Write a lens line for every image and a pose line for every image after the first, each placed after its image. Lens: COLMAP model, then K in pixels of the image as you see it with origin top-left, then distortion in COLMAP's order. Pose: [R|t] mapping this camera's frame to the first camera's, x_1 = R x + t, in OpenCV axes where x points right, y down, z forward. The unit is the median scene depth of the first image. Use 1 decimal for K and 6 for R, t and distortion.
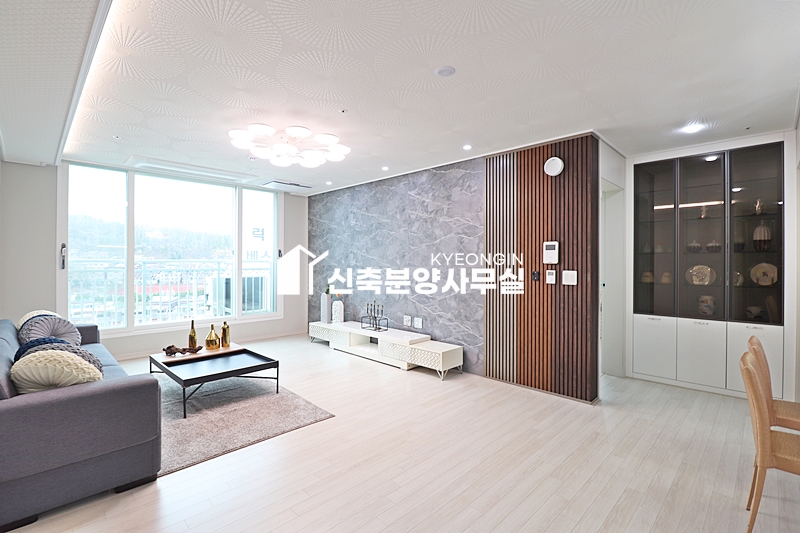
lens RADIAL K [[373.2, 0, 398.7], [0, 373.2, 261.7], [0, 0, 1]] dist [0.003493, -0.015500]
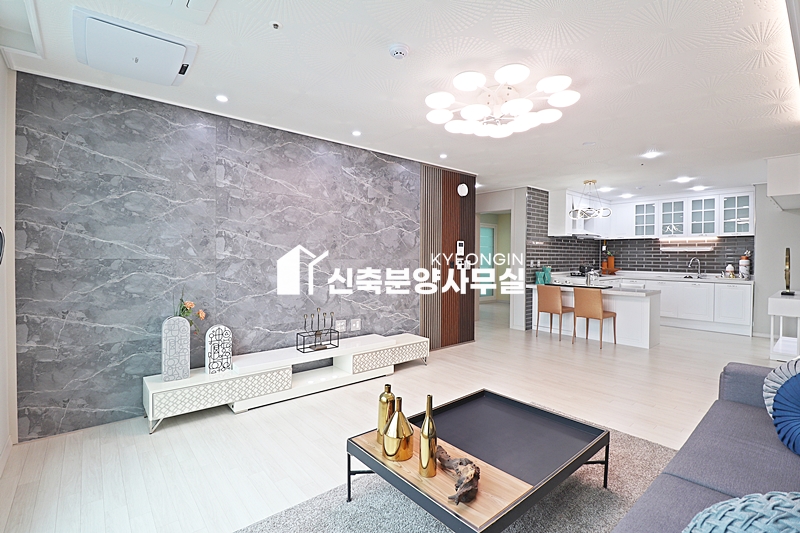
lens RADIAL K [[373.2, 0, 398.7], [0, 373.2, 261.7], [0, 0, 1]] dist [0.003493, -0.015500]
pose [[0.082071, -0.014298, 0.996524, -0.898433], [-0.006273, 0.999870, 0.014863, 0.006481], [-0.996607, -0.007471, 0.081971, 0.941473]]
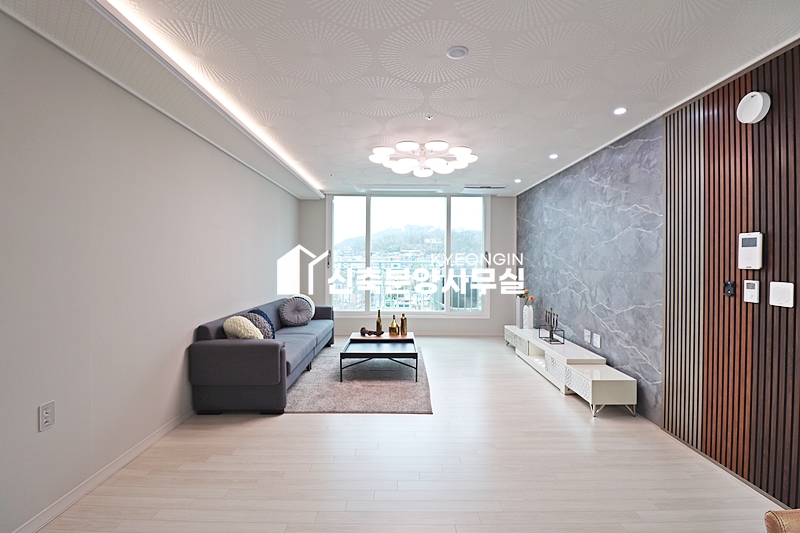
lens RADIAL K [[373.2, 0, 398.7], [0, 373.2, 261.7], [0, 0, 1]] dist [0.003493, -0.015500]
pose [[0.707329, 0.002236, -0.706881, 0.358924], [-0.003337, 0.999994, -0.000176, -0.004185], [0.706877, 0.002483, 0.707332, 0.149433]]
